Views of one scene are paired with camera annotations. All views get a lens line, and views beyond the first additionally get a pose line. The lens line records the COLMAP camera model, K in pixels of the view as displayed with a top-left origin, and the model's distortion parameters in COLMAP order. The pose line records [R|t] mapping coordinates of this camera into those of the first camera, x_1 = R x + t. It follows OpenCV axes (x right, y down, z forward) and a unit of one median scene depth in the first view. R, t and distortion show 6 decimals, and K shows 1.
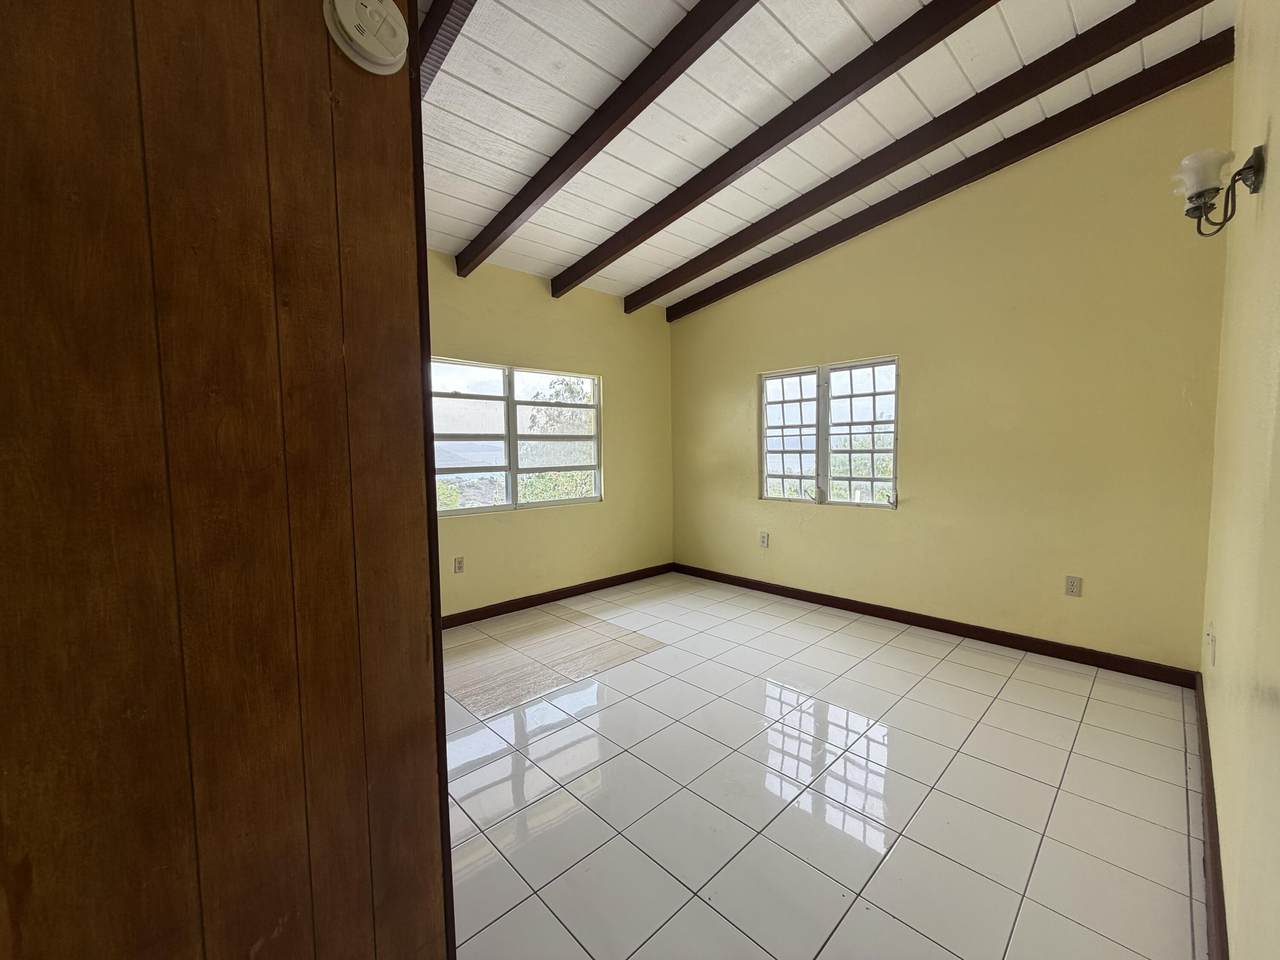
lens RADIAL K [[507.6, 0, 640.9], [0, 507.6, 477.0], [0, 0, 1]] dist [0.001995, -0.000145]
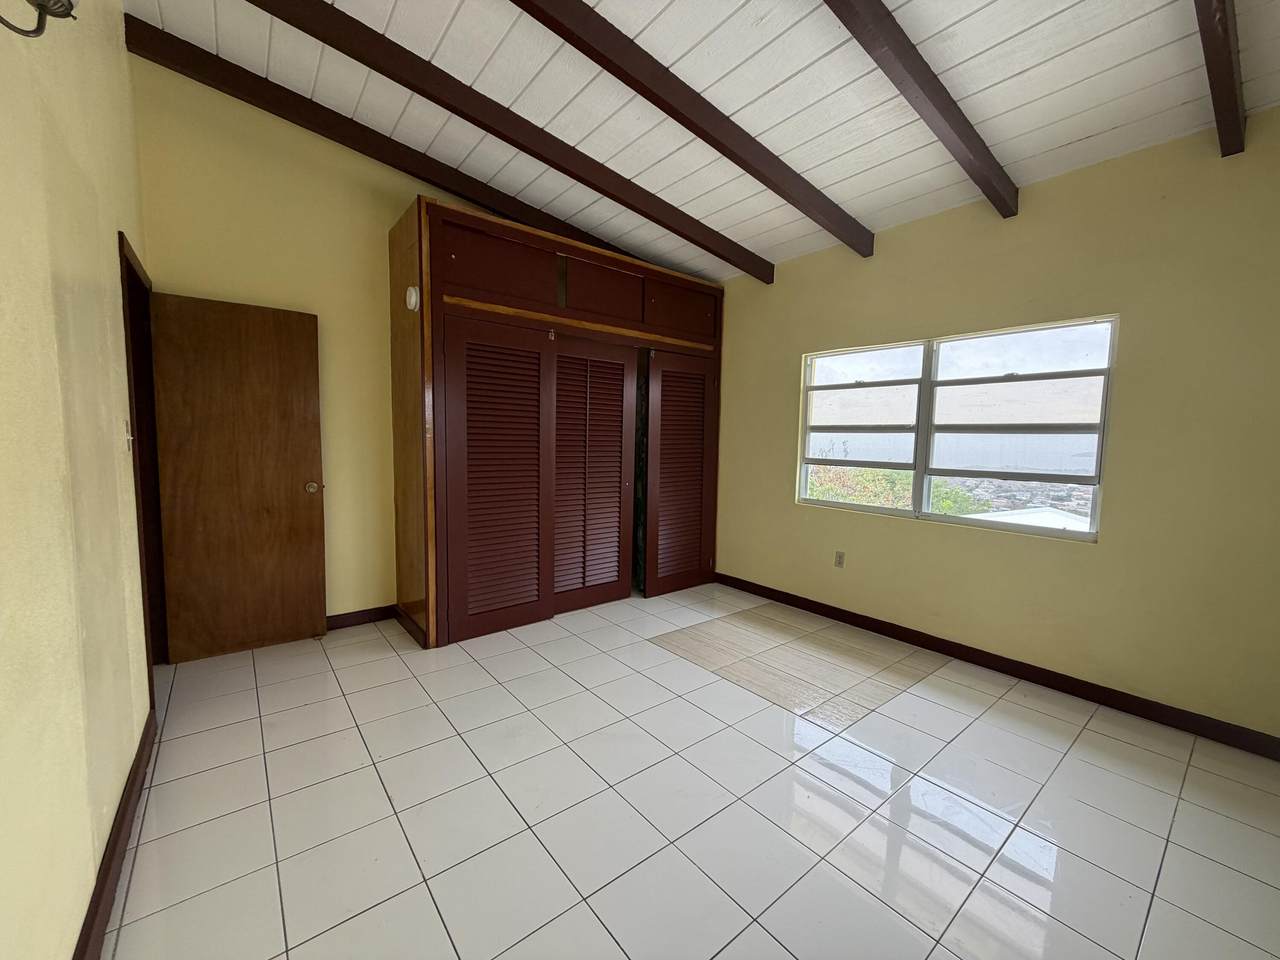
lens RADIAL K [[507.6, 0, 647.1], [0, 507.6, 480.3], [0, 0, 1]] dist [0.001995, -0.000145]
pose [[-0.075660, 0.081923, -0.993763, 0.575461], [-0.089051, 0.992082, 0.088564, -0.028801], [0.993149, 0.095196, -0.067766, 0.622770]]
